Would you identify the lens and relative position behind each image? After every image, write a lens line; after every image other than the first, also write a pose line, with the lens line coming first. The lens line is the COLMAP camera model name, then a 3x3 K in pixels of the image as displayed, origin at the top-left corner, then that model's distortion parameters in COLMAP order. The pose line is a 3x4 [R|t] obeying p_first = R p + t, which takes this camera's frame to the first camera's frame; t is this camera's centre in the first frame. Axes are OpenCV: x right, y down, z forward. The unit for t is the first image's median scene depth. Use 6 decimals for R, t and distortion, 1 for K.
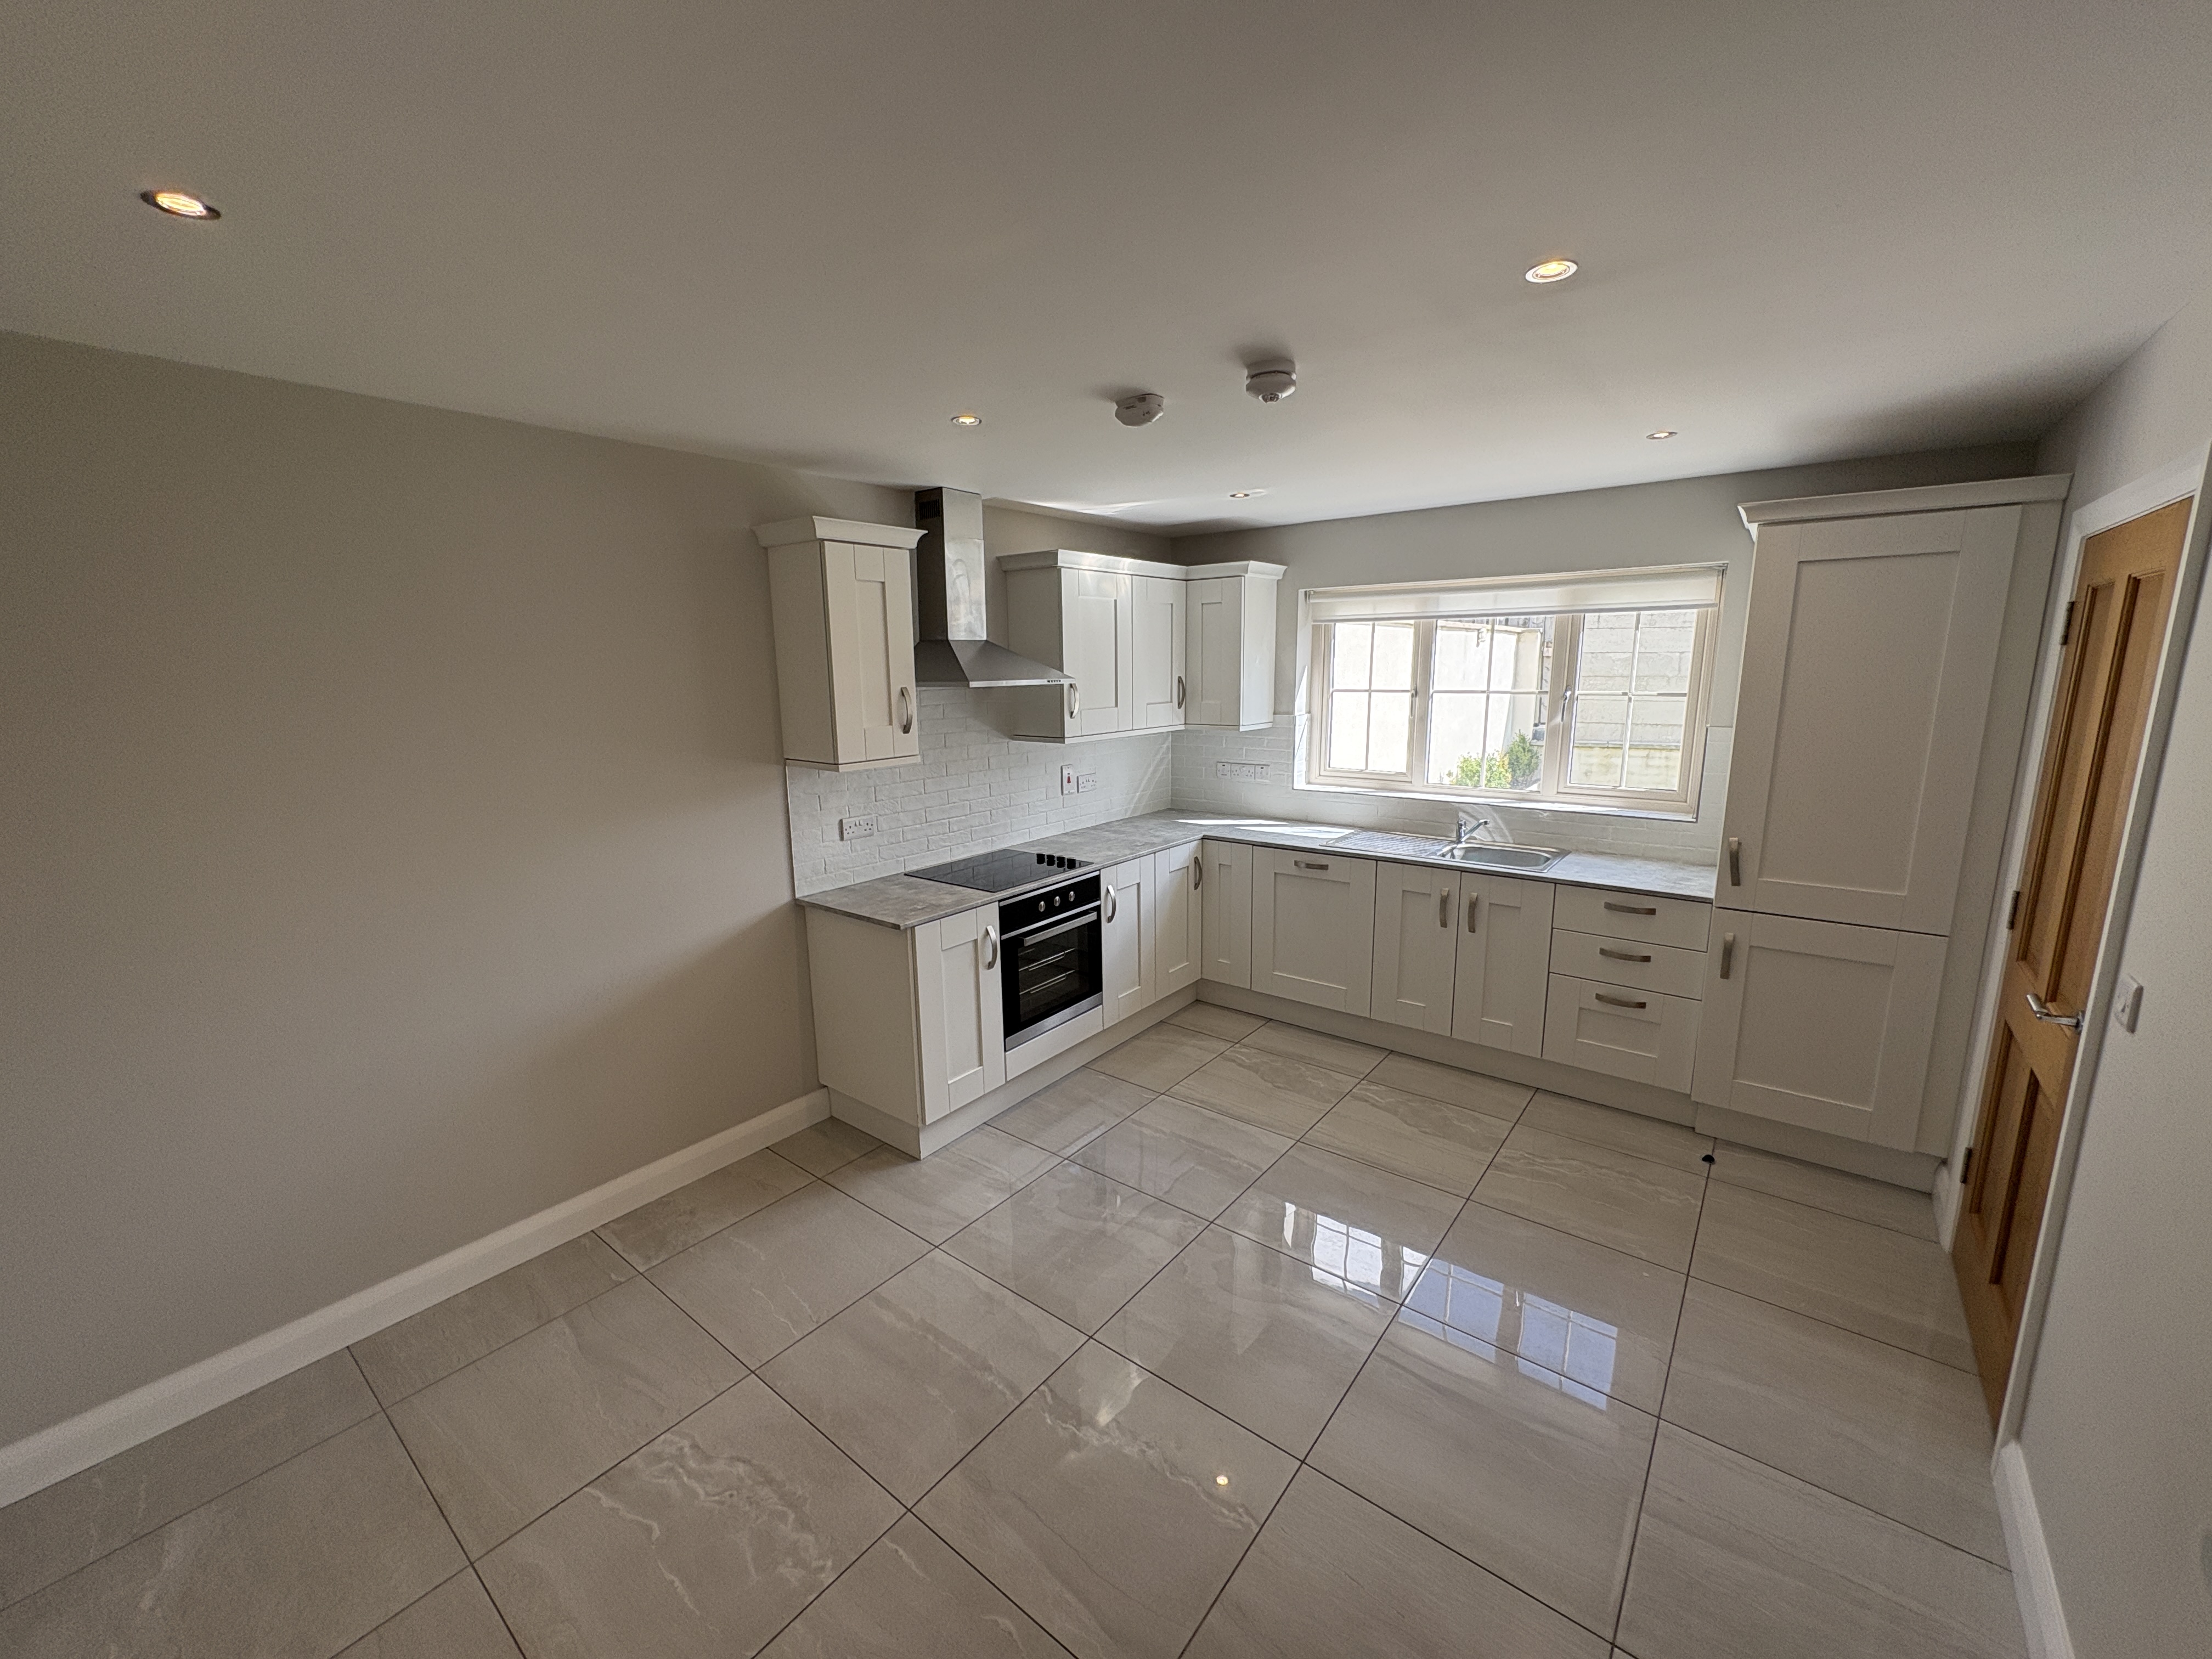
lens RADIAL K [[888.7, 0, 1101.1], [0, 888.7, 830.6], [0, 0, 1]] dist [-0.000426, 0.000399]
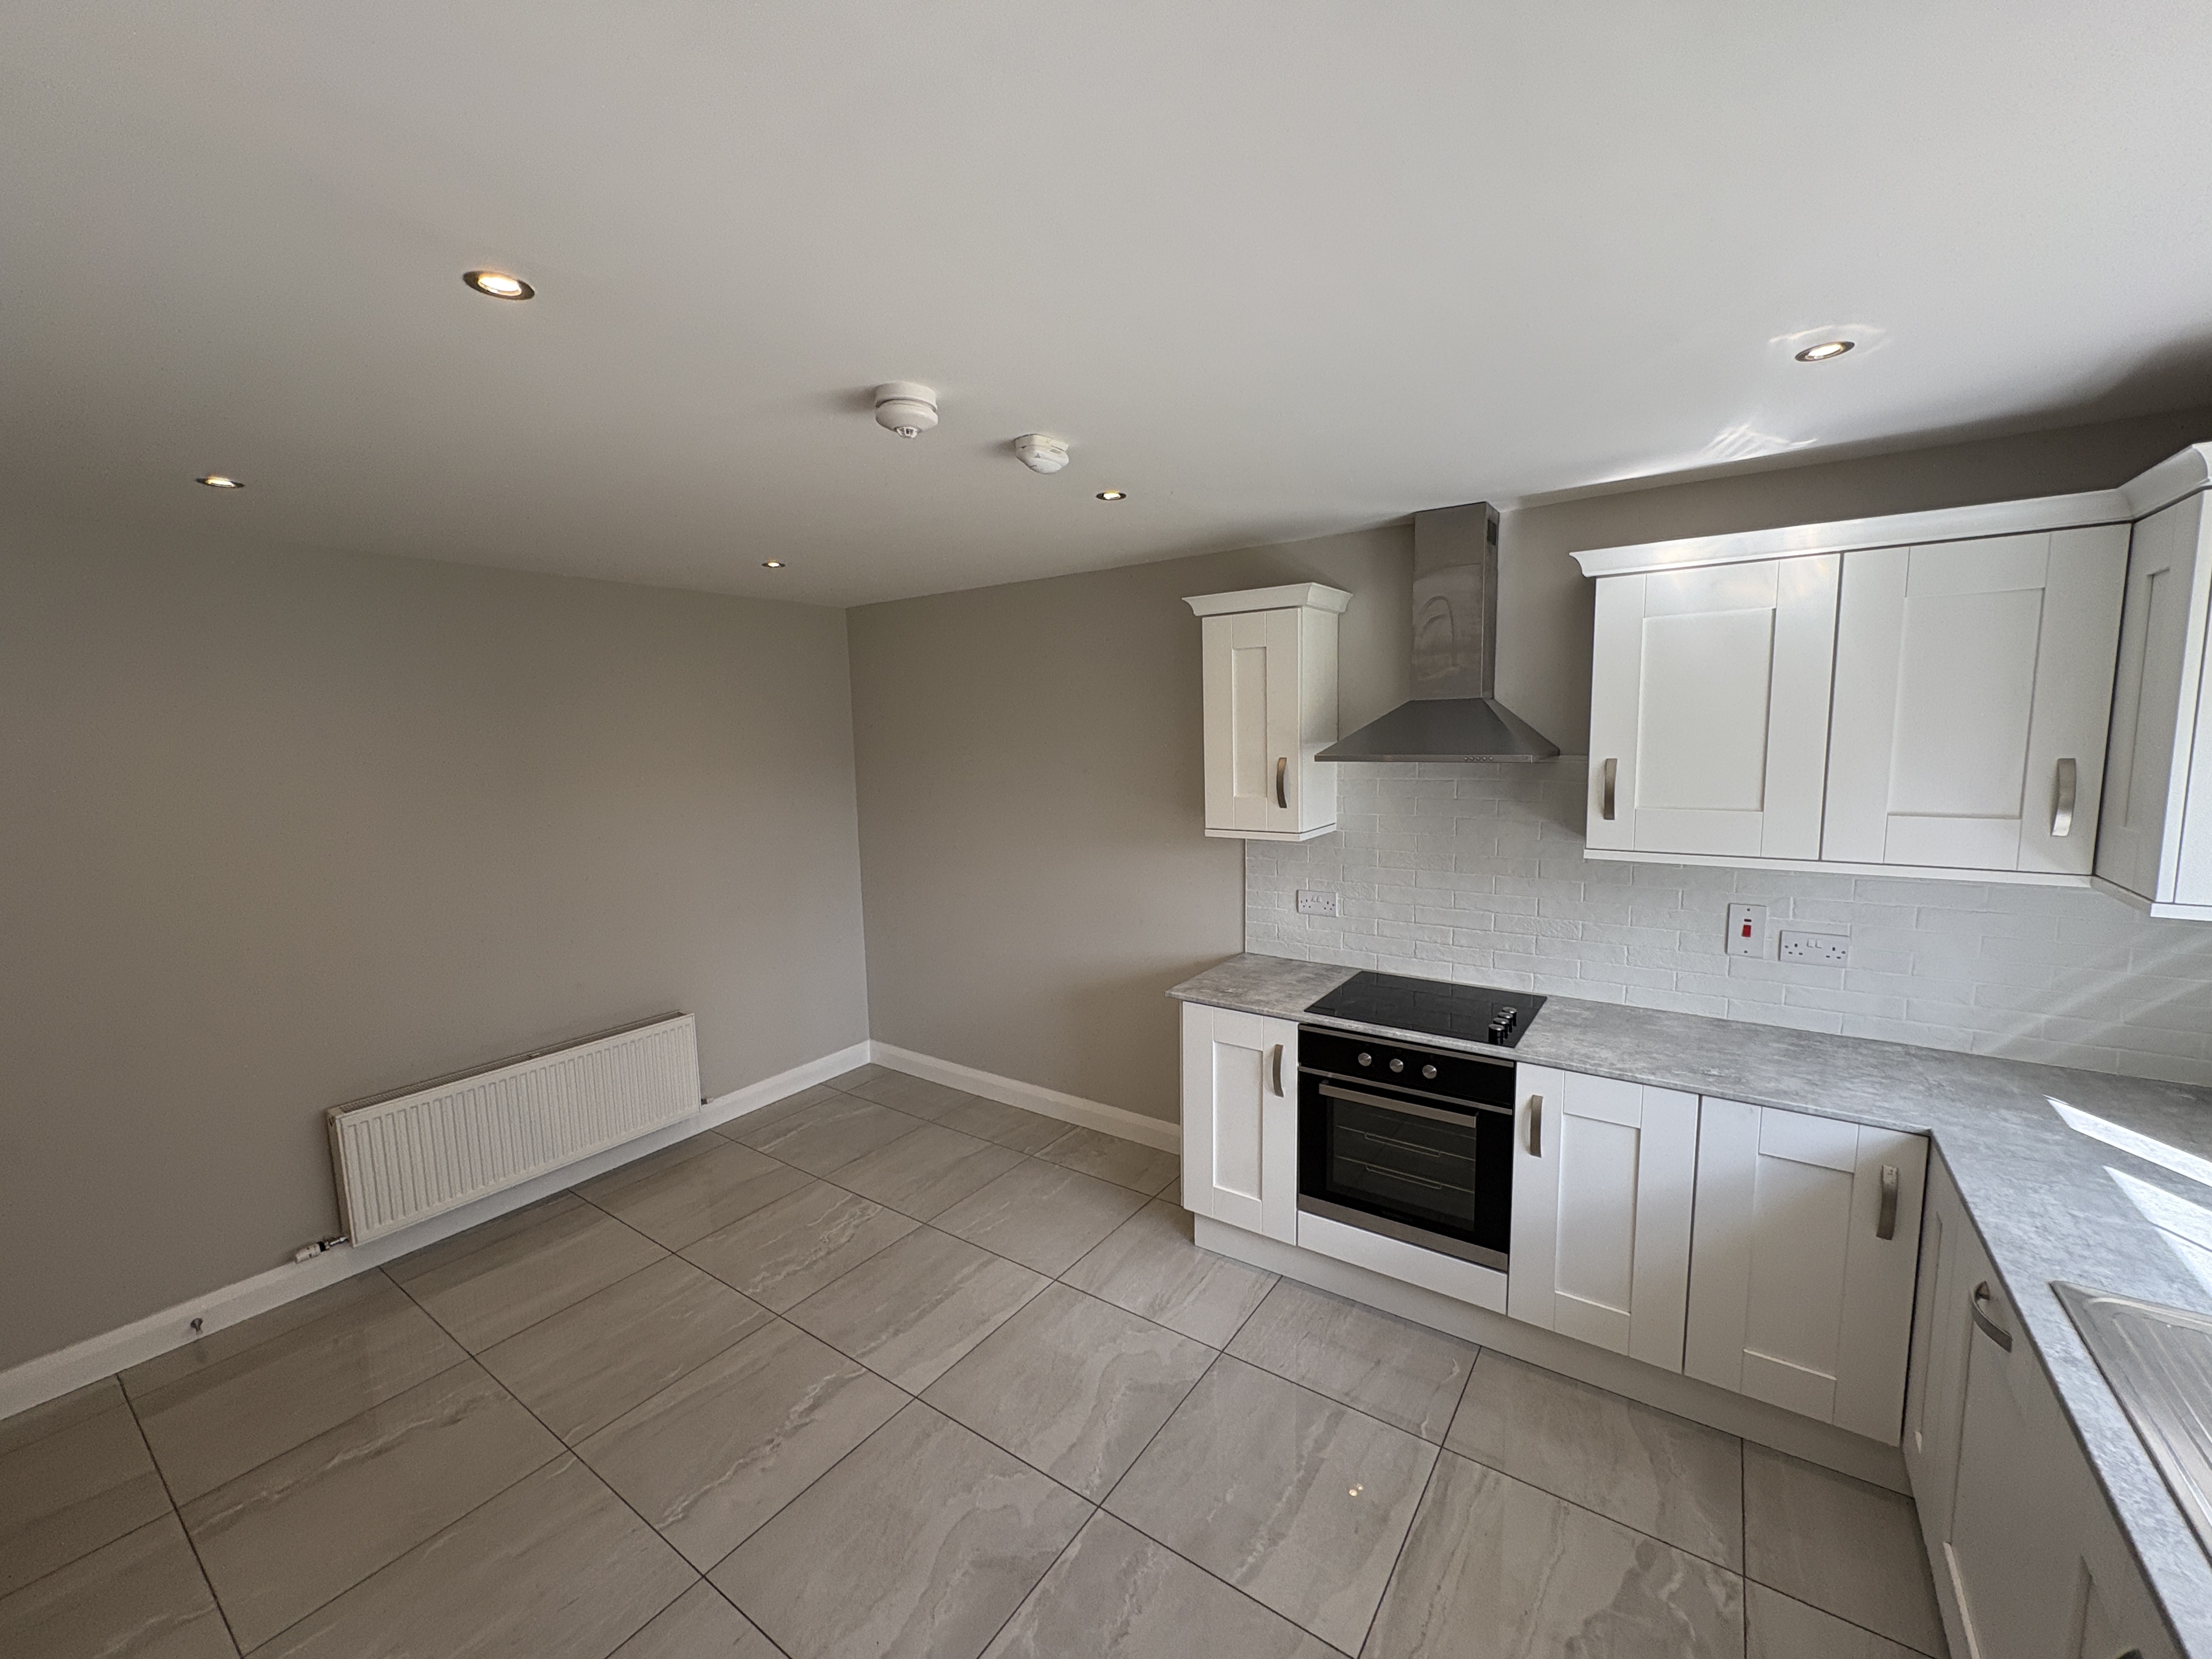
lens RADIAL K [[888.7, 0, 1100.4], [0, 888.7, 825.7], [0, 0, 1]] dist [-0.000426, 0.000399]
pose [[0.051959, 0.129824, -0.990175, 0.643103], [-0.160806, 0.979663, 0.120008, -0.162390], [0.985617, 0.152990, 0.071779, 0.713824]]
